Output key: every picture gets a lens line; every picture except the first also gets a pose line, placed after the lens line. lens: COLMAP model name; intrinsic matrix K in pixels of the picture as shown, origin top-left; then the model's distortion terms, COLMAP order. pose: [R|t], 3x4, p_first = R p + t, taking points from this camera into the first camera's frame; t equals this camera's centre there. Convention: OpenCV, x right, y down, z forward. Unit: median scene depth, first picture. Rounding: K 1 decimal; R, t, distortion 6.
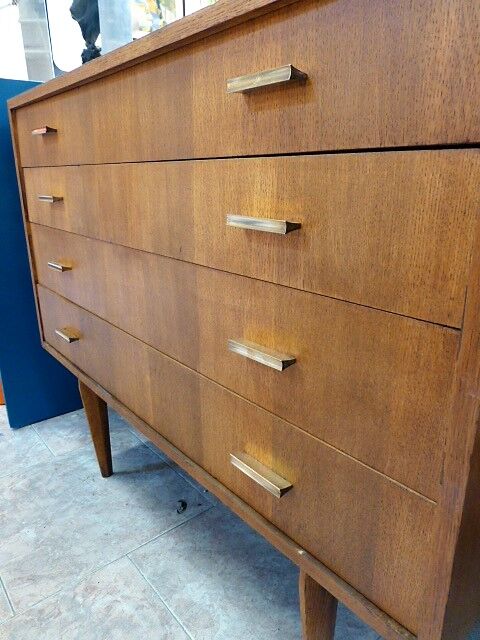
lens RADIAL K [[464.1, 0, 244.0], [0, 464.1, 319.9], [0, 0, 1]] dist [-0.022049, 0.003551]
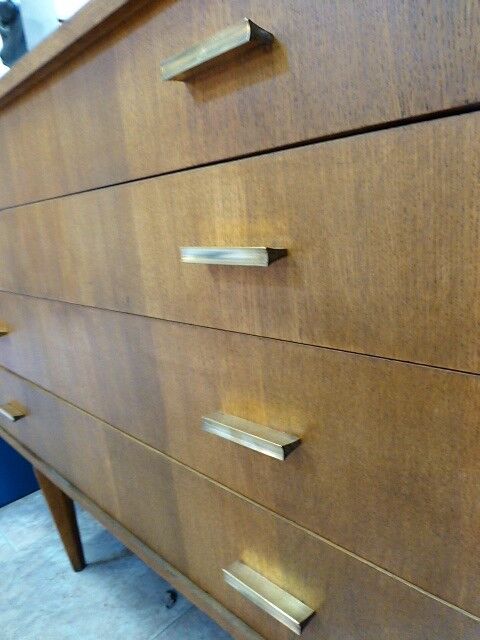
lens RADIAL K [[464.1, 0, 244.6], [0, 464.1, 319.6], [0, 0, 1]] dist [-0.022049, 0.003551]
pose [[0.991782, -0.112050, 0.061759, 0.003772], [0.116155, 0.990938, -0.067454, -0.048362], [-0.053641, 0.074074, 0.995809, 0.242421]]
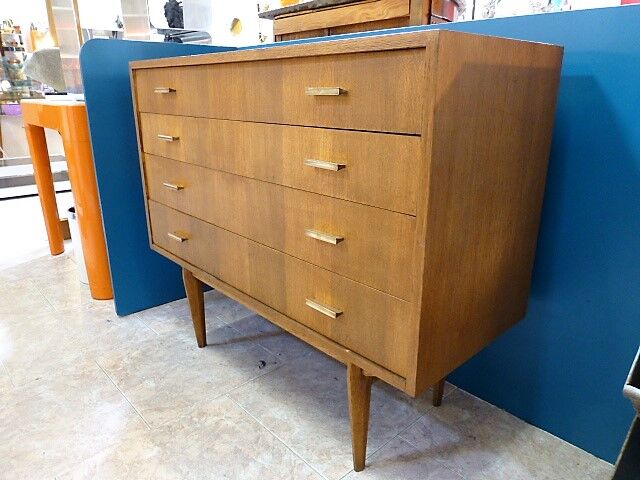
lens RADIAL K [[464.1, 0, 322.7], [0, 464.1, 241.2], [0, 0, 1]] dist [-0.022049, 0.003551]
pose [[0.998274, -0.009042, 0.058023, -0.063207], [0.008550, 0.999926, 0.008710, 0.066765], [-0.058098, -0.008199, 0.998277, -0.685693]]
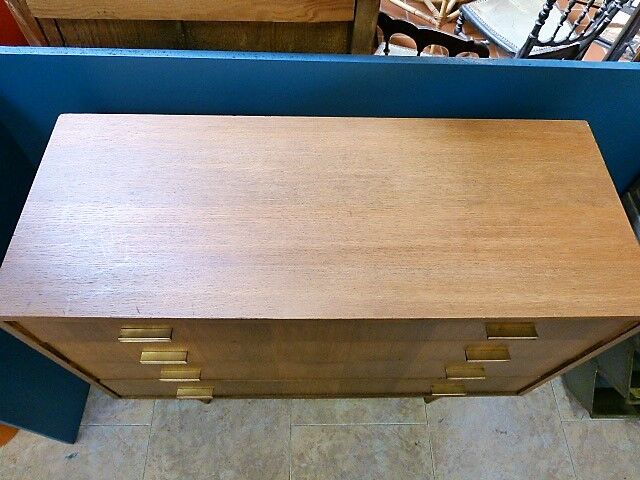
lens RADIAL K [[464.1, 0, 318.1], [0, 464.1, 234.9], [0, 0, 1]] dist [-0.022049, 0.003551]
pose [[0.628971, -0.649976, 0.426528, -0.751809], [0.207241, 0.668966, 0.713818, -1.719265], [-0.749297, -0.360577, 0.555462, 0.503315]]
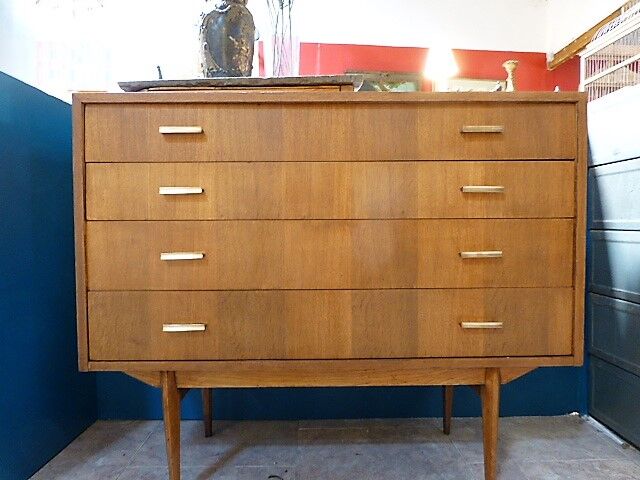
lens RADIAL K [[464.1, 0, 320.2], [0, 464.1, 241.4], [0, 0, 1]] dist [-0.022049, 0.003551]
pose [[0.626093, -0.025882, 0.779319, -1.698131], [0.239327, 0.957587, -0.160469, 0.150136], [-0.742112, 0.286981, 0.605732, 0.258998]]
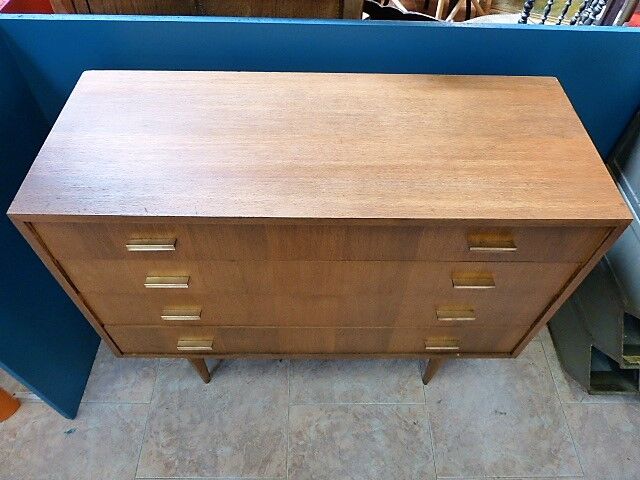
lens RADIAL K [[464.1, 0, 318.1], [0, 464.1, 238.2], [0, 0, 1]] dist [-0.022049, 0.003551]
pose [[0.635014, -0.593892, 0.494014, -1.068350], [0.214828, 0.750037, 0.625534, -1.474962], [-0.742028, -0.291095, 0.603869, 0.249250]]
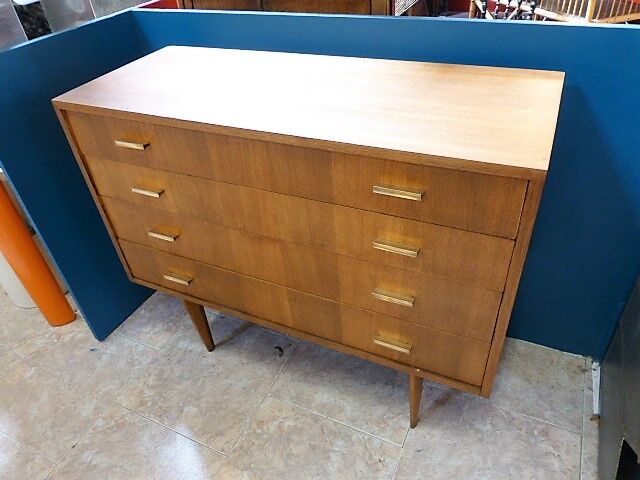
lens RADIAL K [[464.1, 0, 320.1], [0, 464.1, 240.4], [0, 0, 1]] dist [-0.022049, 0.003551]
pose [[0.905266, -0.305661, 0.295066, -0.661599], [0.191463, 0.913522, 0.358914, -0.803442], [-0.379256, -0.268418, 0.885504, -0.487783]]
